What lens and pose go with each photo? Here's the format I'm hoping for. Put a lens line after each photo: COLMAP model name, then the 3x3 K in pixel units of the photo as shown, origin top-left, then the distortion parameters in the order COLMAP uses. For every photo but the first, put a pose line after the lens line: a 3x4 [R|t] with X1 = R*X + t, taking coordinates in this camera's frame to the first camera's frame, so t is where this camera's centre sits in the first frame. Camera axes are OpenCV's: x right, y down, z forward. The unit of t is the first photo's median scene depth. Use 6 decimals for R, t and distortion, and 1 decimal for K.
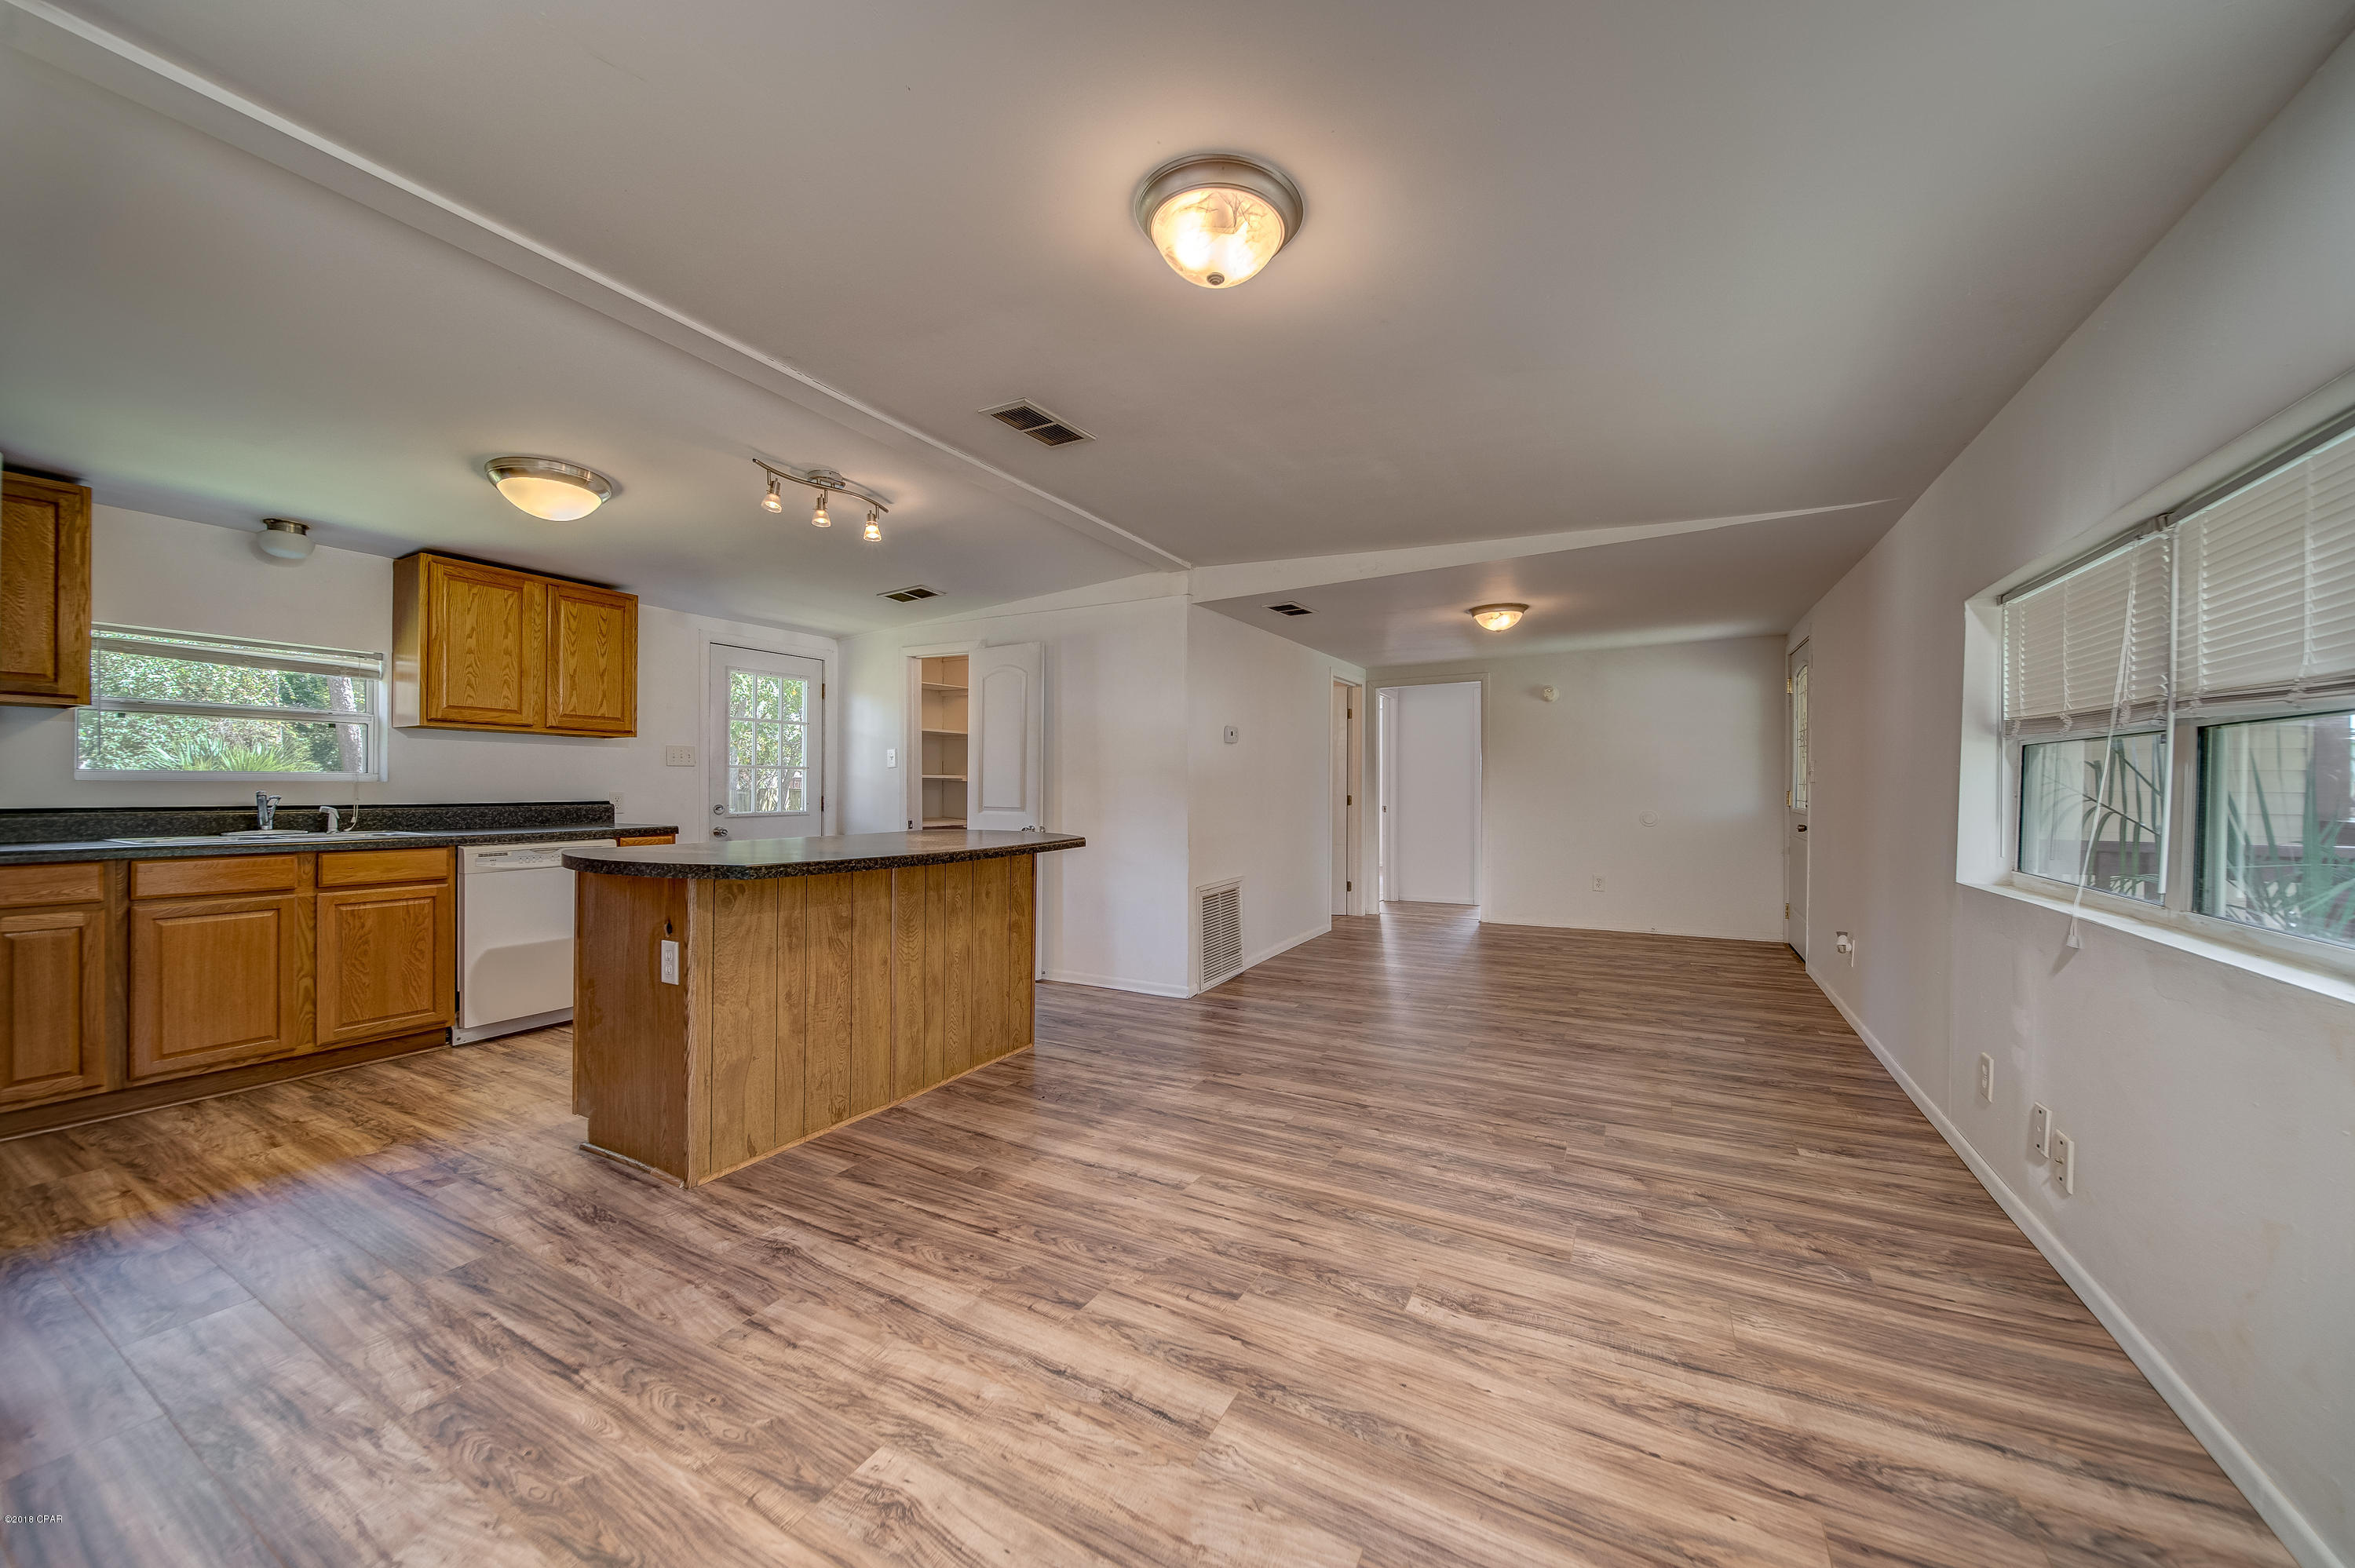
lens RADIAL K [[827.5, 0, 1214.8], [0, 827.5, 779.8], [0, 0, 1]] dist [-0.010833, -0.000031]
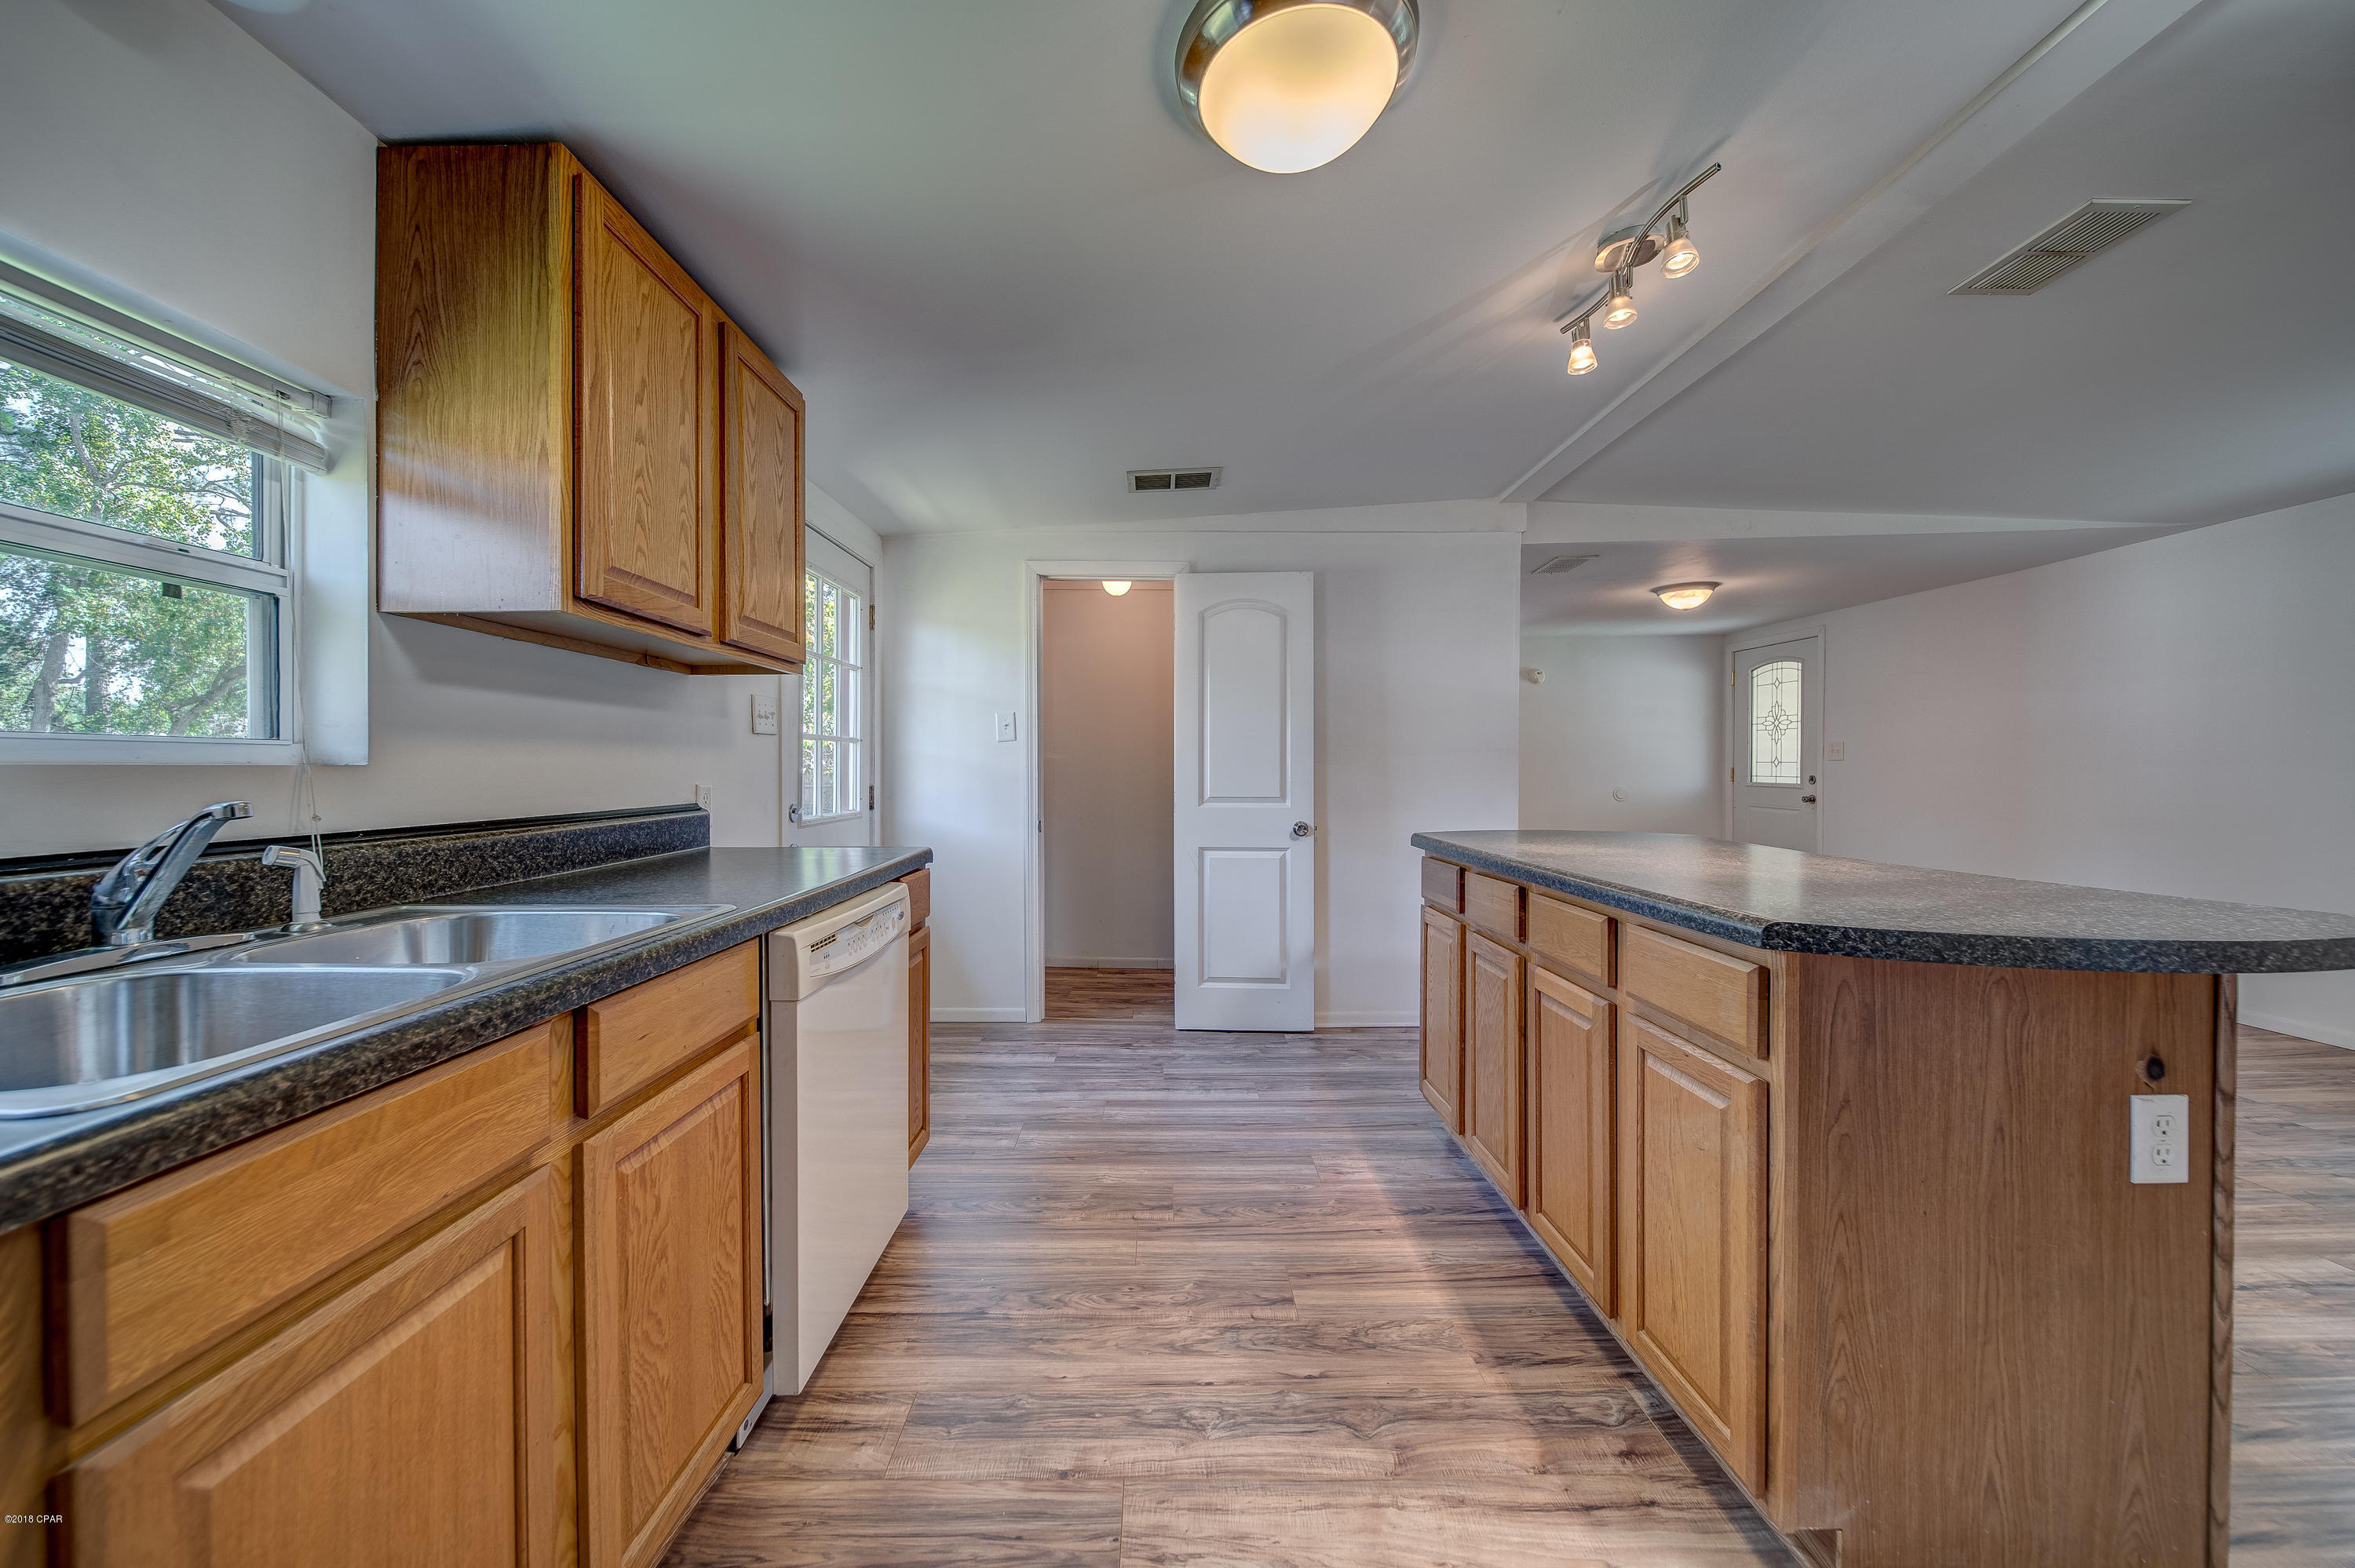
lens RADIAL K [[858.1, 0, 1171.0], [0, 858.1, 768.4], [0, 0, 1]] dist [0.000076, 0.000002]
pose [[0.878466, -0.007699, 0.477743, -0.687922], [0.004951, 0.999963, 0.007010, -0.001028], [-0.477780, -0.003793, 0.878472, 0.408058]]
